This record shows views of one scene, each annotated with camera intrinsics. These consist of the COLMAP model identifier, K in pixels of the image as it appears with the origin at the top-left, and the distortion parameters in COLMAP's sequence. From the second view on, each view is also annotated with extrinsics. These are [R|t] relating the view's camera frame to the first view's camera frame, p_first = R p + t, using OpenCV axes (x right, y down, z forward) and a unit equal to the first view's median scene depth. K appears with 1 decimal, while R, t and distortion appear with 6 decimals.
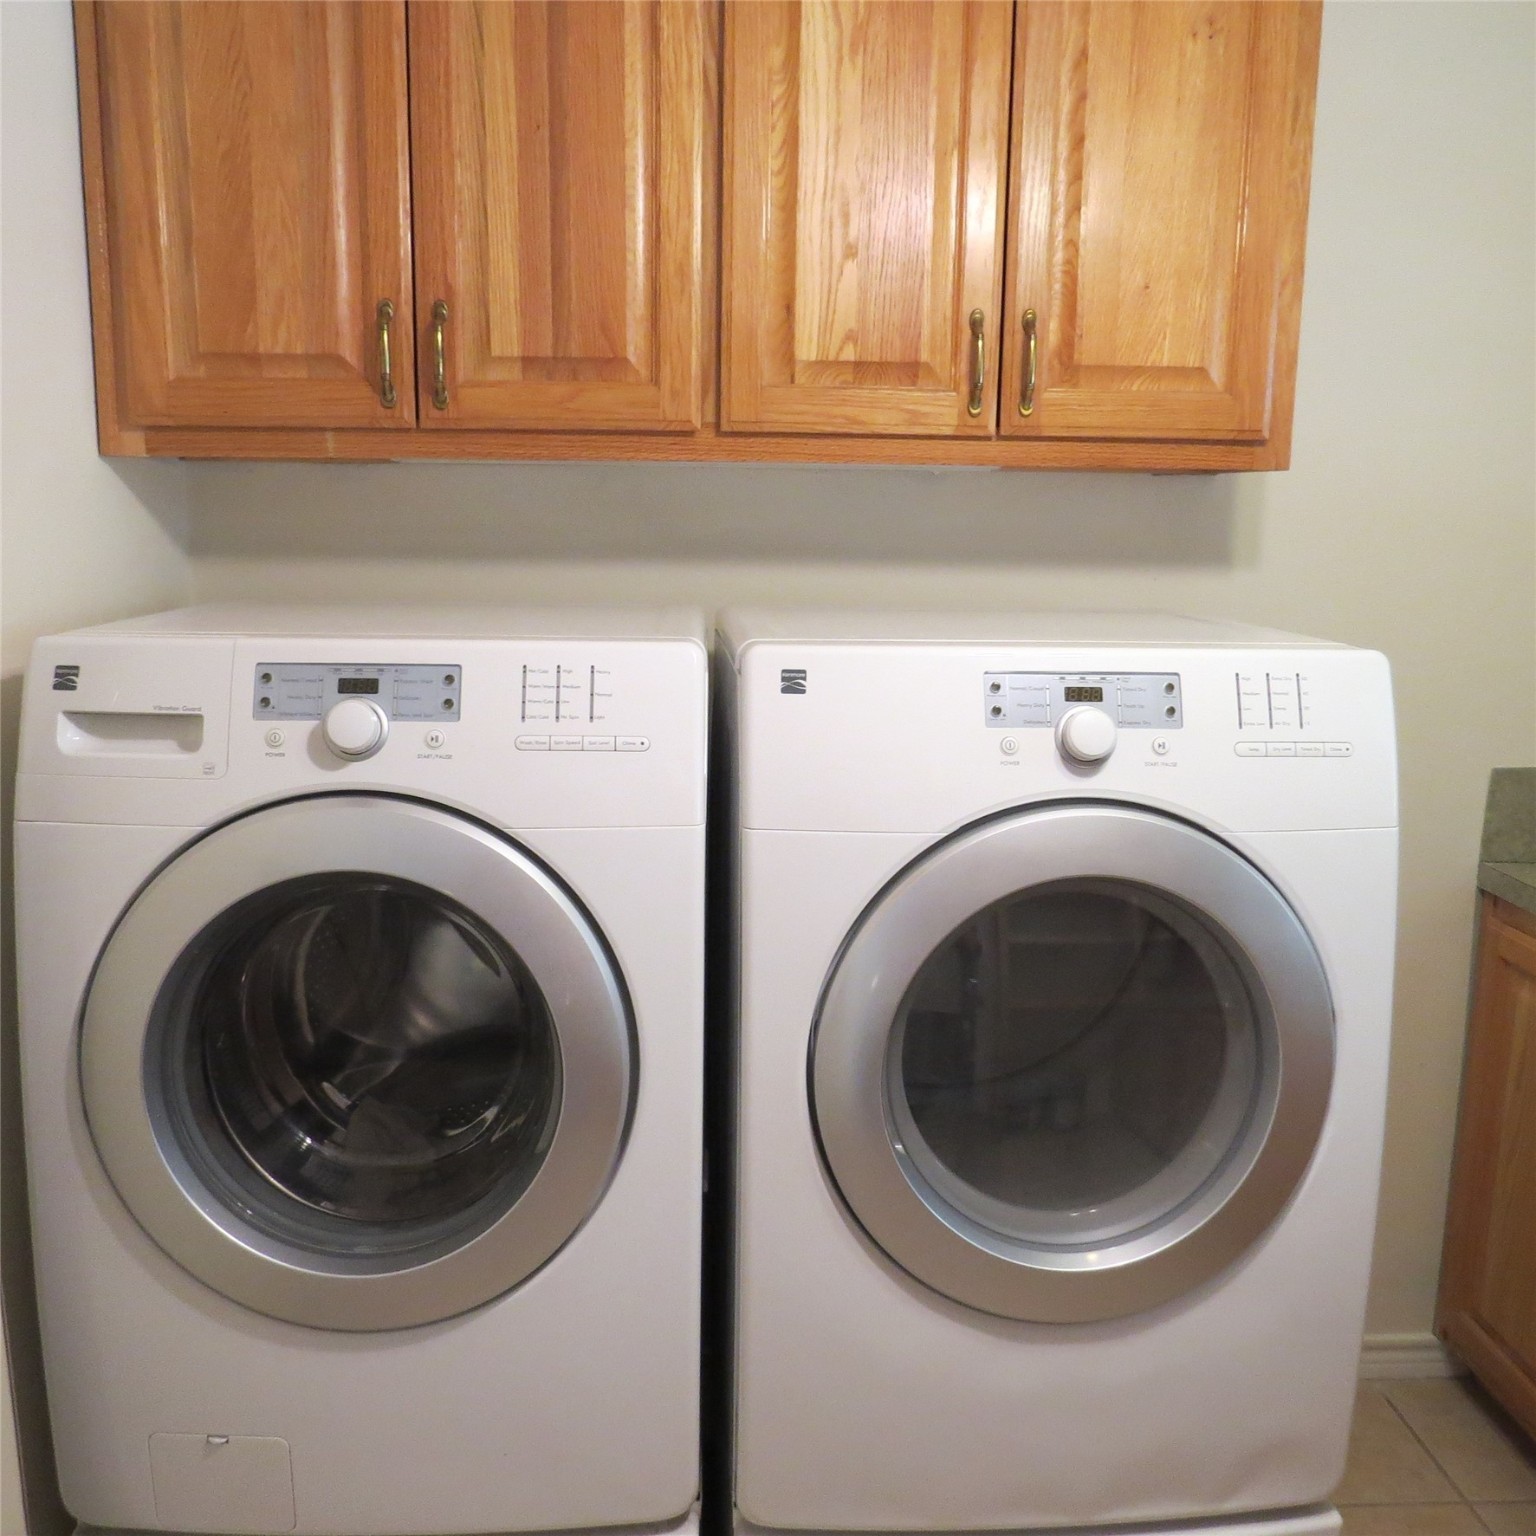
lens RADIAL K [[1445.9, 0, 768.0], [0, 1445.9, 768.0], [0, 0, 1]] dist [-0.039238, 0.021060]
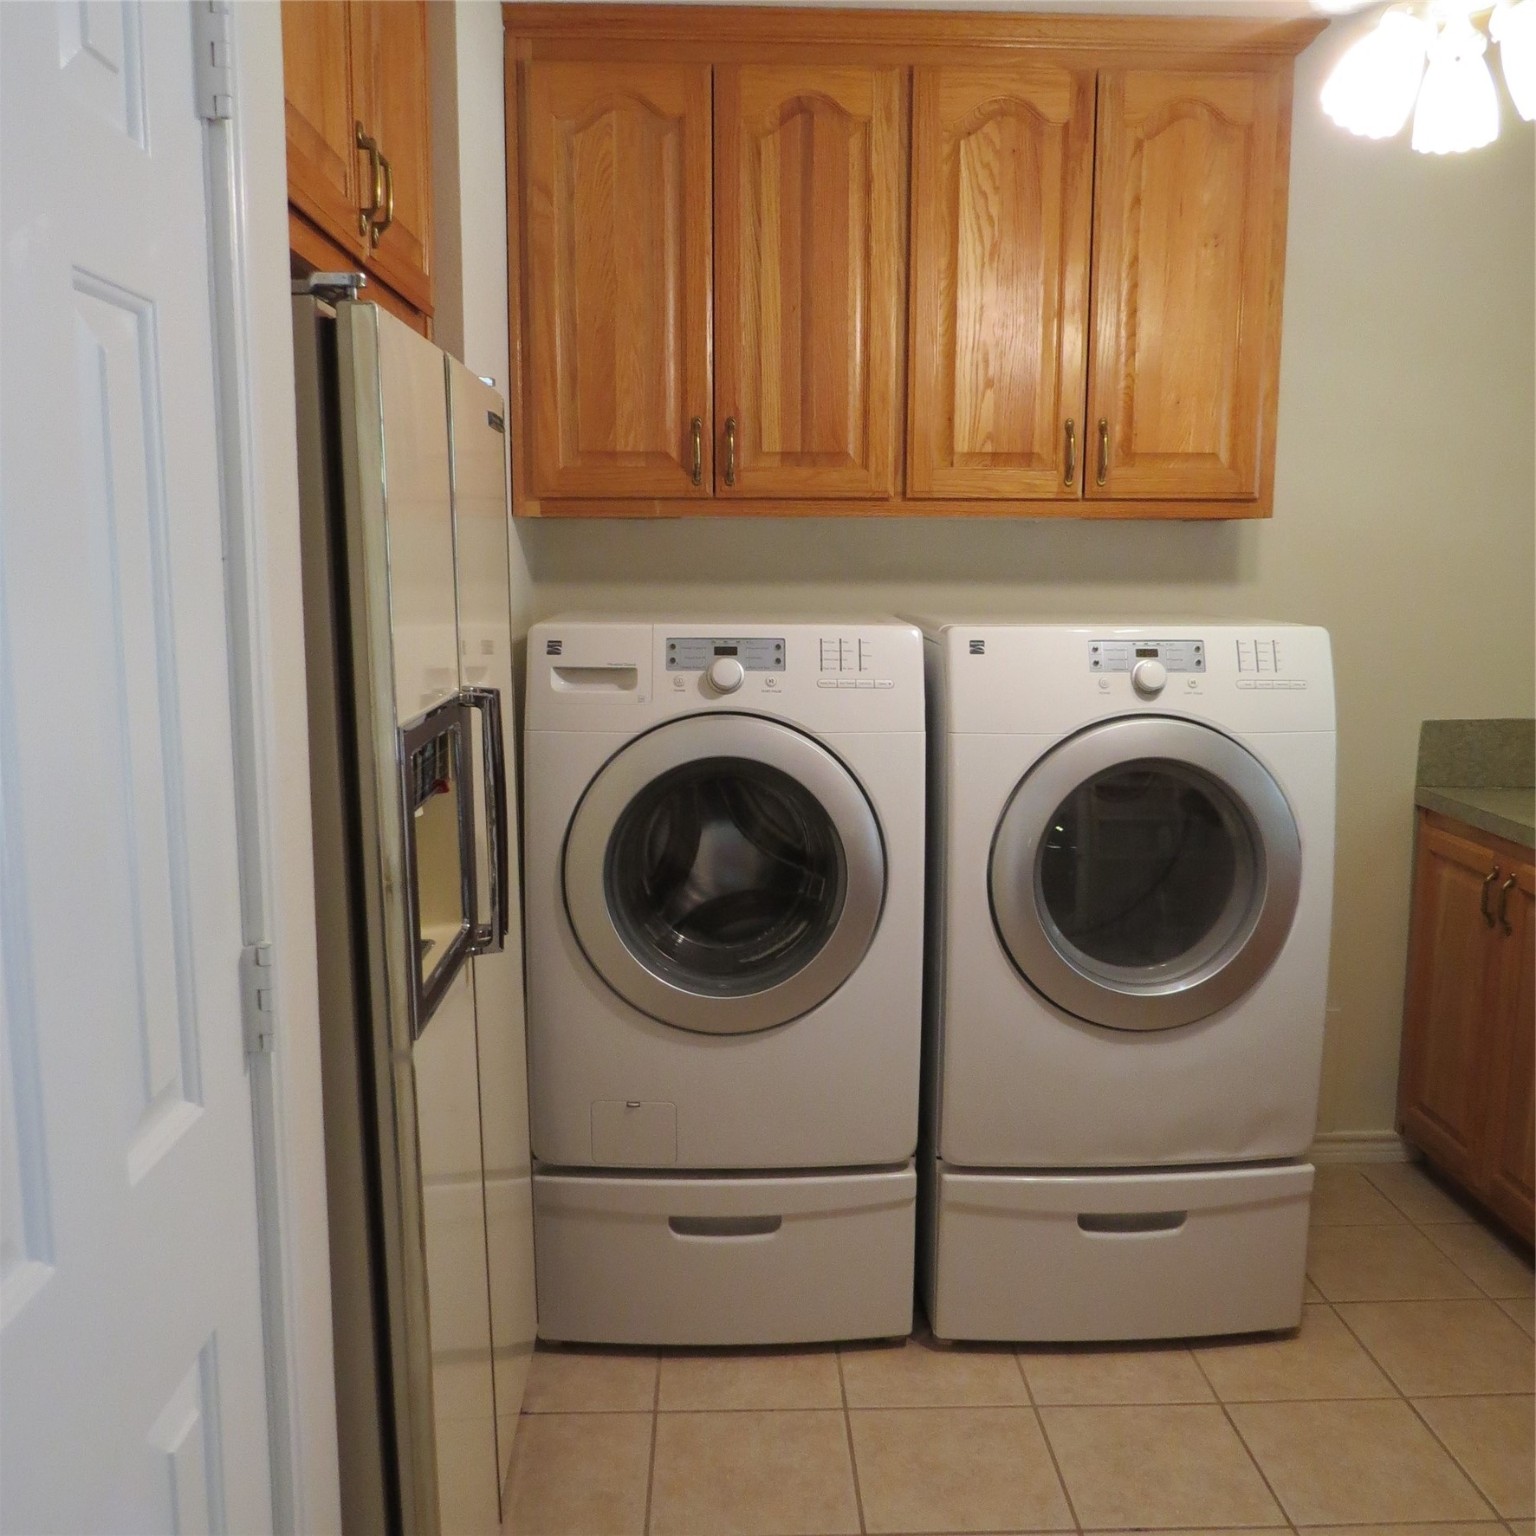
lens RADIAL K [[1464.1, 0, 768.0], [0, 1464.1, 768.0], [0, 0, 1]] dist [-0.028362, -0.006833]
pose [[0.999890, -0.009308, -0.011548, -0.171565], [0.008975, 0.999550, -0.028607, 0.106342], [0.011809, 0.028500, 0.999524, -0.593062]]
